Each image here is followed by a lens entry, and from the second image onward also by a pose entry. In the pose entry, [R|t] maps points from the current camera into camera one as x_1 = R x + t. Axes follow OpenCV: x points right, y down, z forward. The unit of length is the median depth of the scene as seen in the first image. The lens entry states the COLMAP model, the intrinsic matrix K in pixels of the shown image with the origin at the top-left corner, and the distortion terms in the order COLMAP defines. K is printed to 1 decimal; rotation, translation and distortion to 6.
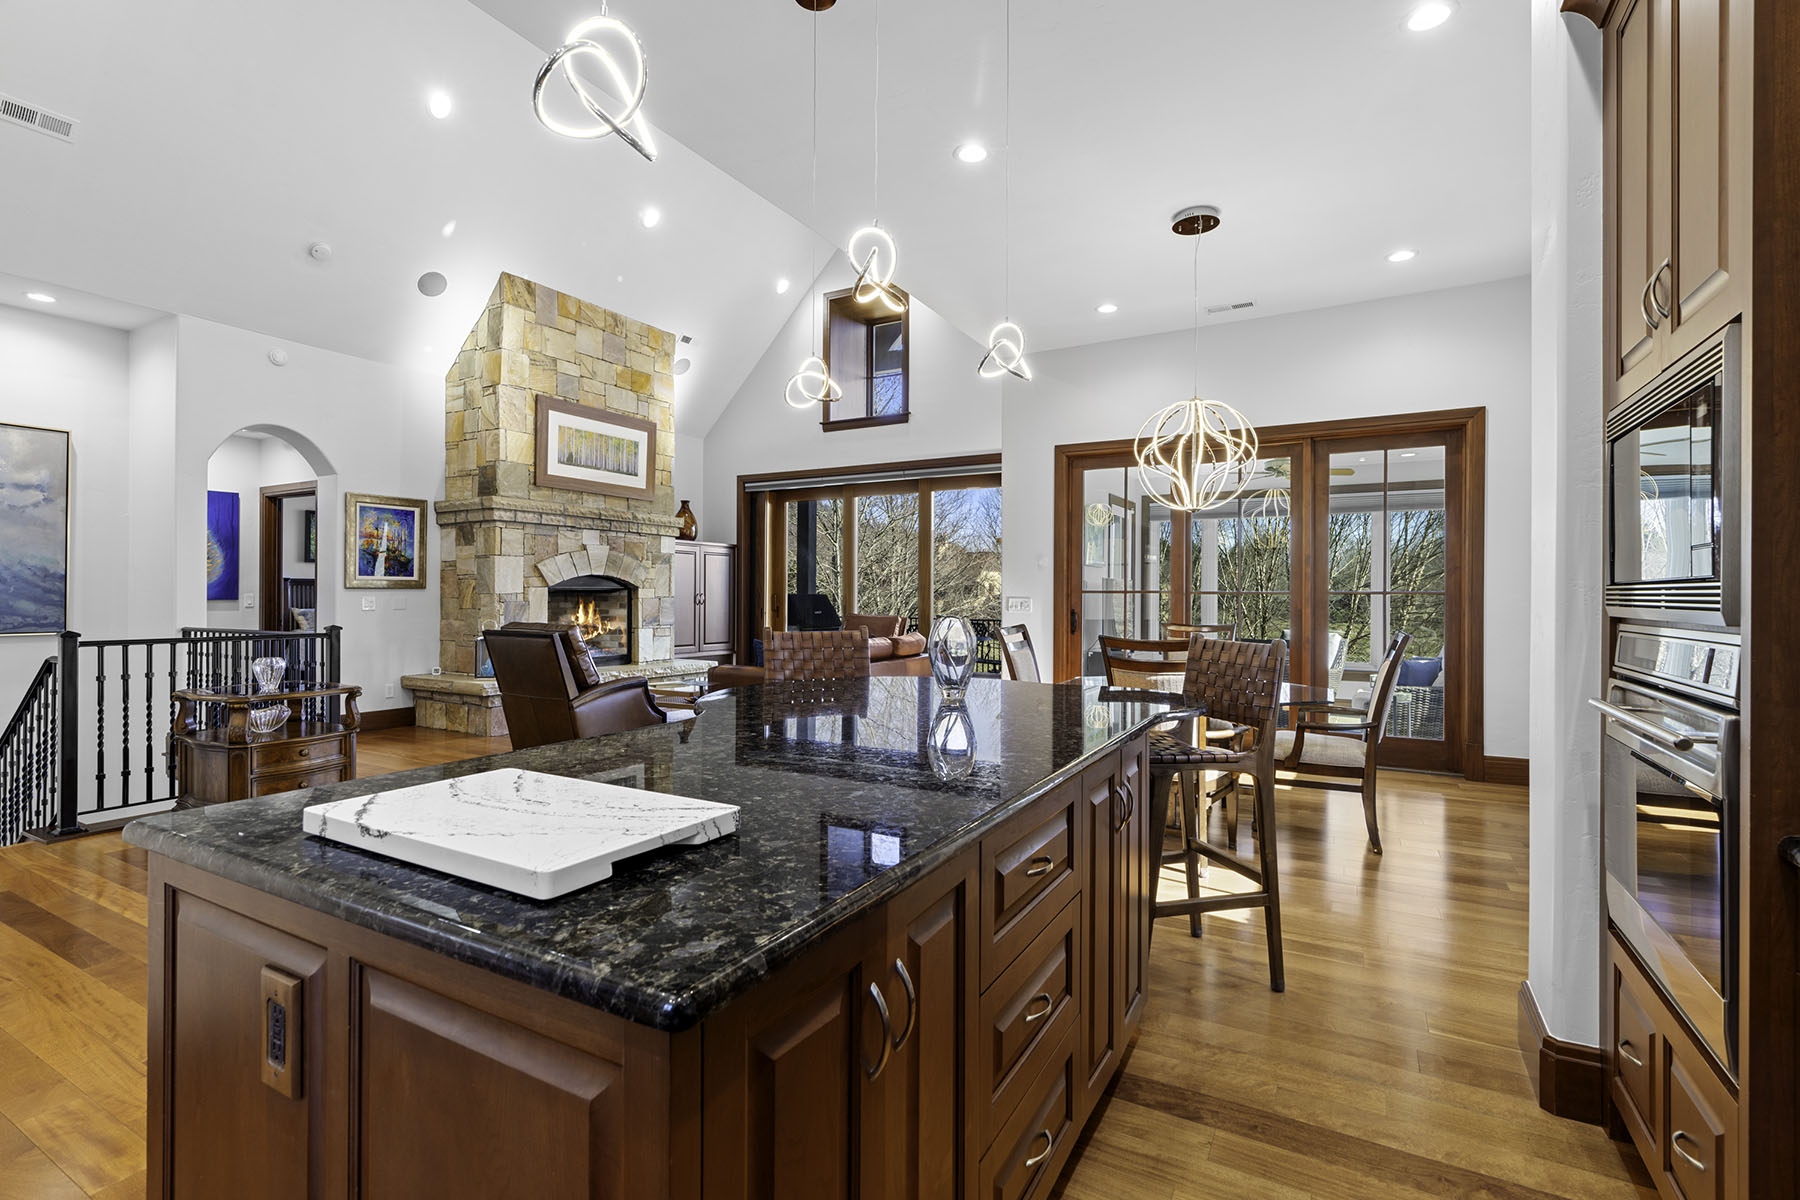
lens RADIAL K [[810.2, 0, 893.5], [0, 810.2, 595.9], [0, 0, 1]] dist [-0.001054, 0.000214]
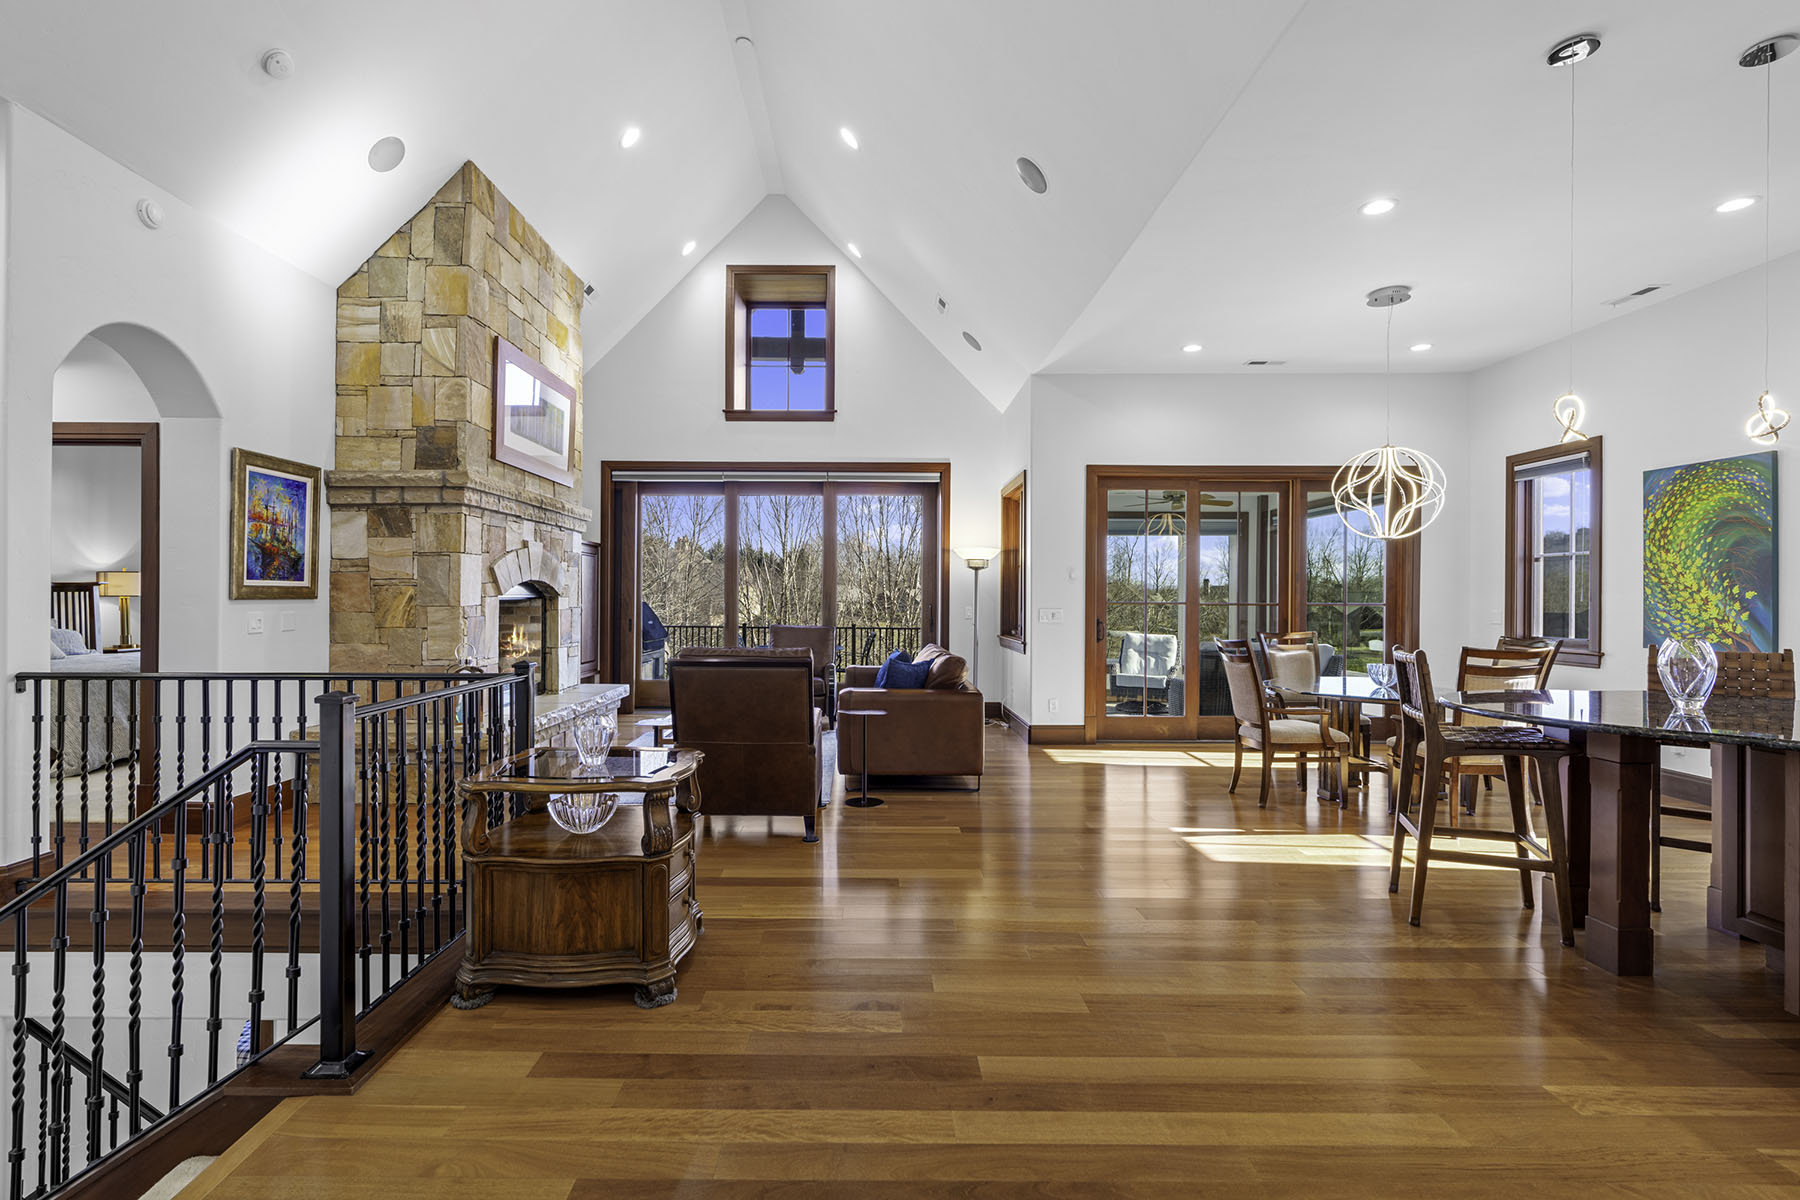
lens RADIAL K [[818.6, 0, 860.7], [0, 818.6, 593.2], [0, 0, 1]] dist [0.000623, 0.000544]
pose [[0.872978, 0.003469, 0.487747, -0.502445], [-0.000820, 0.999984, -0.005645, -0.009924], [-0.487759, 0.004528, 0.872967, 0.181342]]
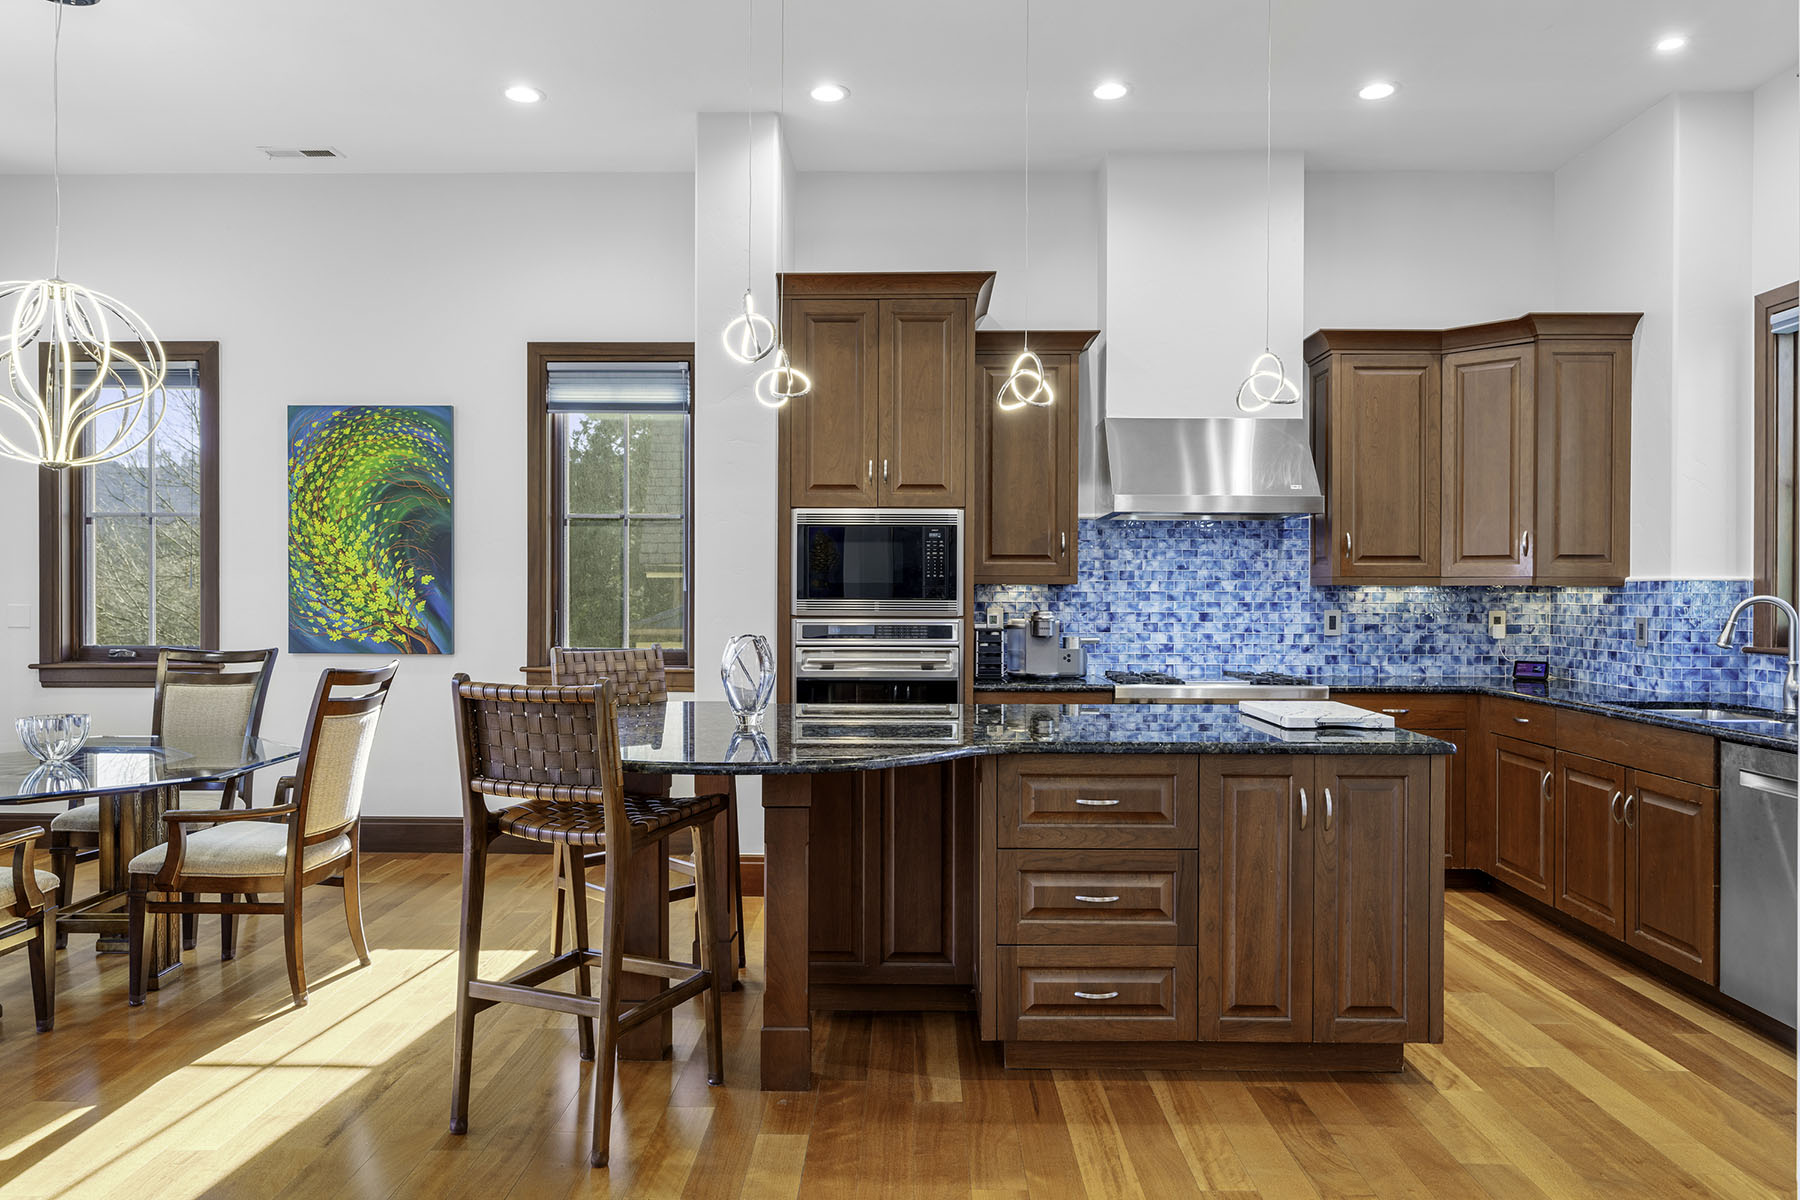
lens RADIAL K [[1201.5, 0, 900.0], [0, 1201.5, 600.0], [0, 0, 1]] dist [-0.006386, 0.002888]
pose [[-0.474822, -0.012178, 0.879998, -0.397731], [-0.003342, 0.999922, 0.012034, -0.010164], [-0.880076, 0.002774, -0.474825, 0.484556]]
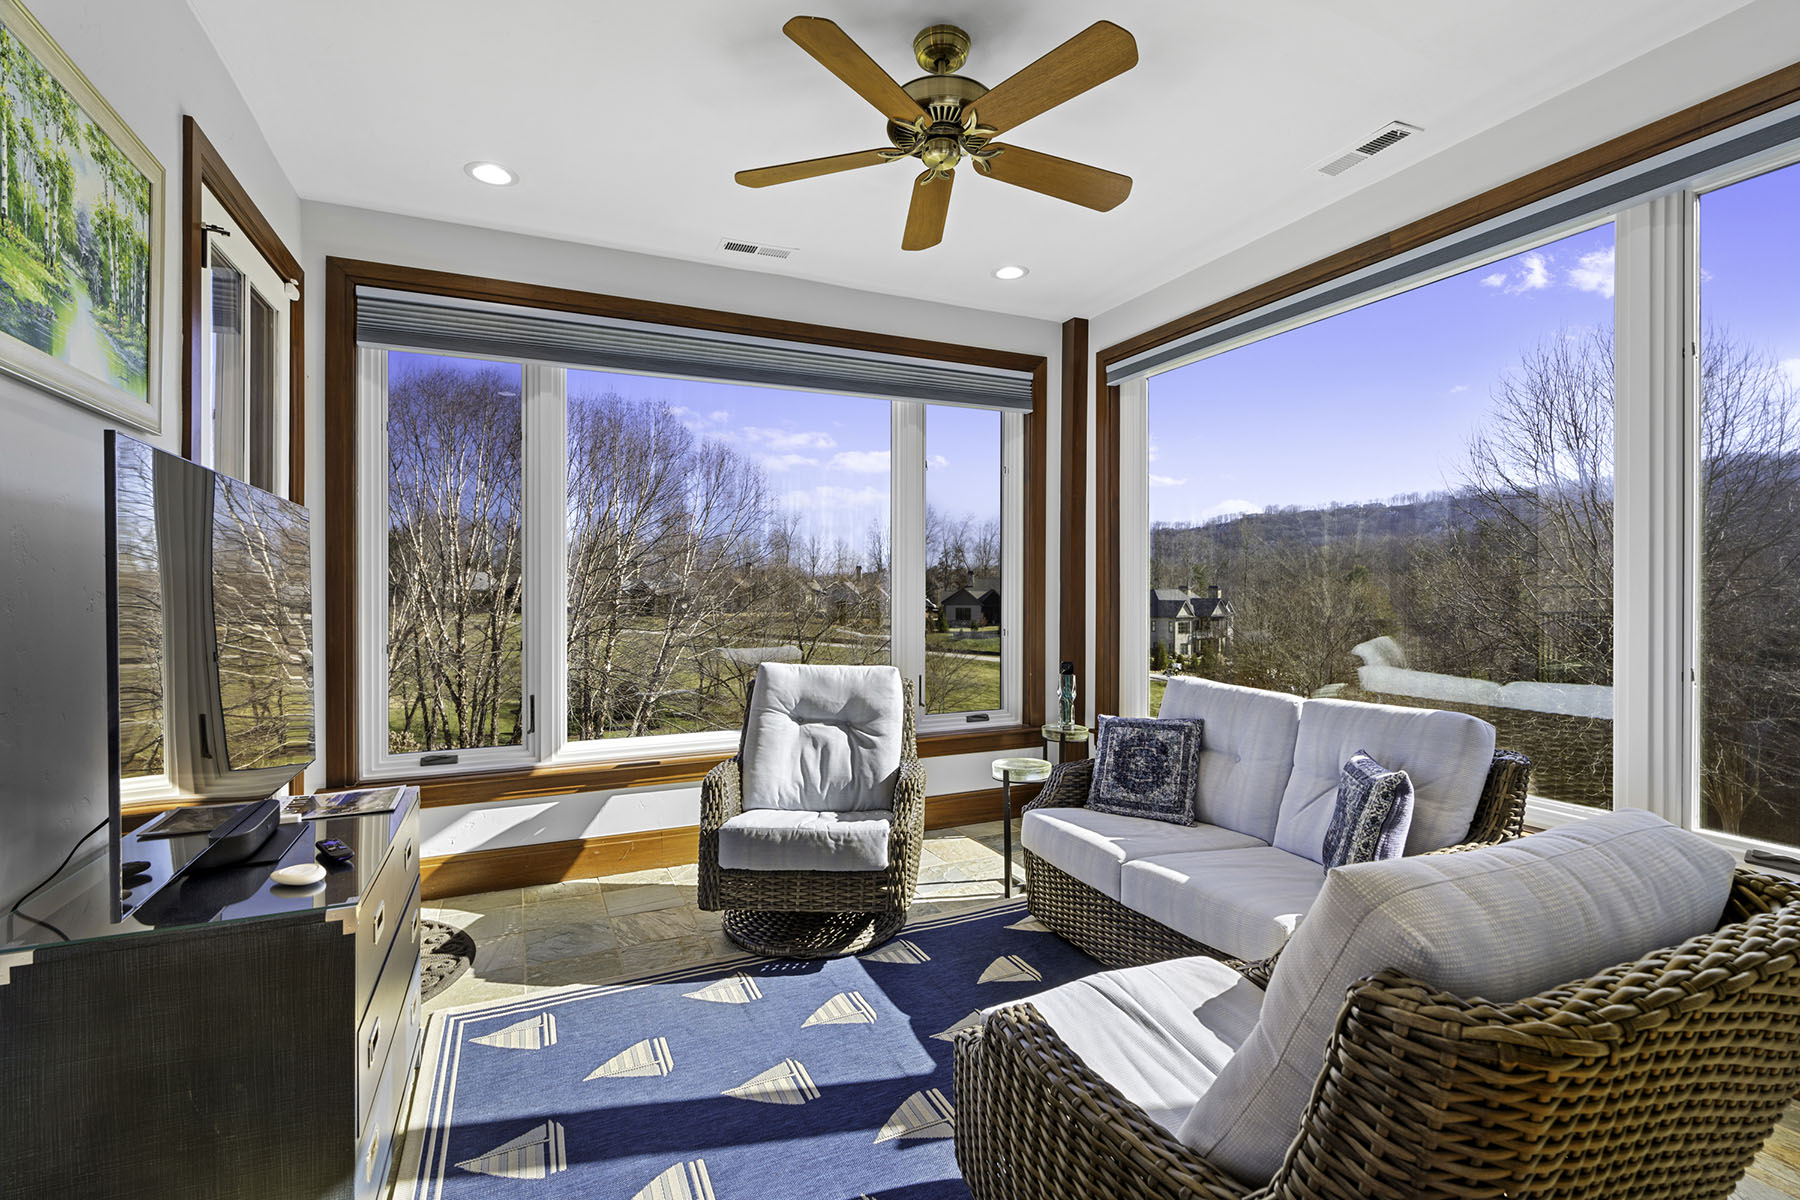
lens RADIAL K [[810.2, 0, 893.5], [0, 810.2, 595.9], [0, 0, 1]] dist [-0.001054, 0.000214]
pose [[0.578260, -0.011475, 0.815772, 0.243233], [-0.000024, 0.999901, 0.014081, 0.007525], [-0.815852, -0.008162, 0.578203, 0.852442]]
